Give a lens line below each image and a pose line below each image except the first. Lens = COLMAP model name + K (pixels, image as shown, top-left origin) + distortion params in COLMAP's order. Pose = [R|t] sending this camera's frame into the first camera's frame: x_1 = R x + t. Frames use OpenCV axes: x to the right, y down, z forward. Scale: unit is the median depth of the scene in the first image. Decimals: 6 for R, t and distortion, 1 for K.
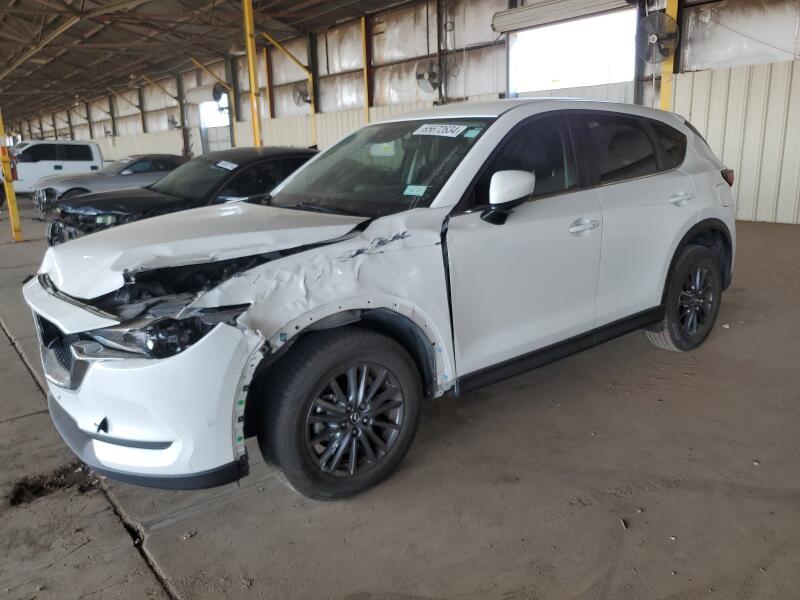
lens RADIAL K [[600.0, 0, 398.0], [0, 600.0, 295.8], [0, 0, 1]] dist [-0.006651, -0.000881]
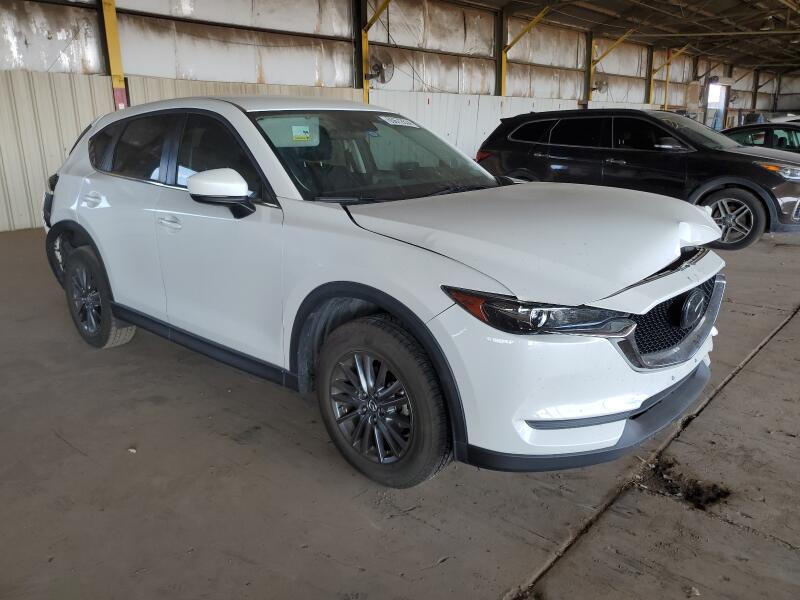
lens RADIAL K [[600.0, 0, 398.0], [0, 600.0, 295.8], [0, 0, 1]] dist [-0.006651, -0.000881]
pose [[-0.136167, -0.218942, 0.966190, -0.298899], [0.257248, 0.934006, 0.247903, -0.066020], [-0.956704, 0.282306, -0.070858, 0.311241]]
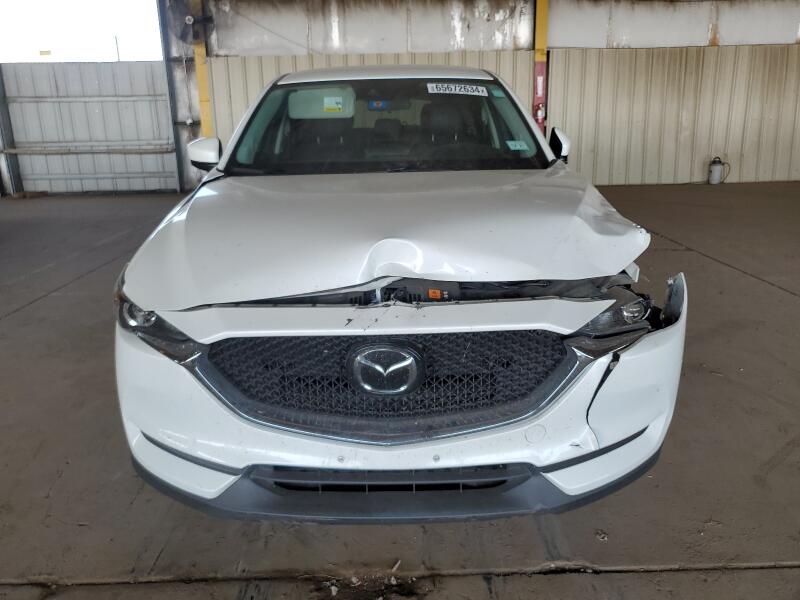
lens RADIAL K [[600.0, 0, 398.0], [0, 600.0, 295.8], [0, 0, 1]] dist [-0.006651, -0.000881]
pose [[0.626391, -0.200330, 0.753328, -0.213889], [0.186014, 0.976908, 0.105116, -0.017010], [-0.756990, 0.074286, 0.649190, 0.119896]]
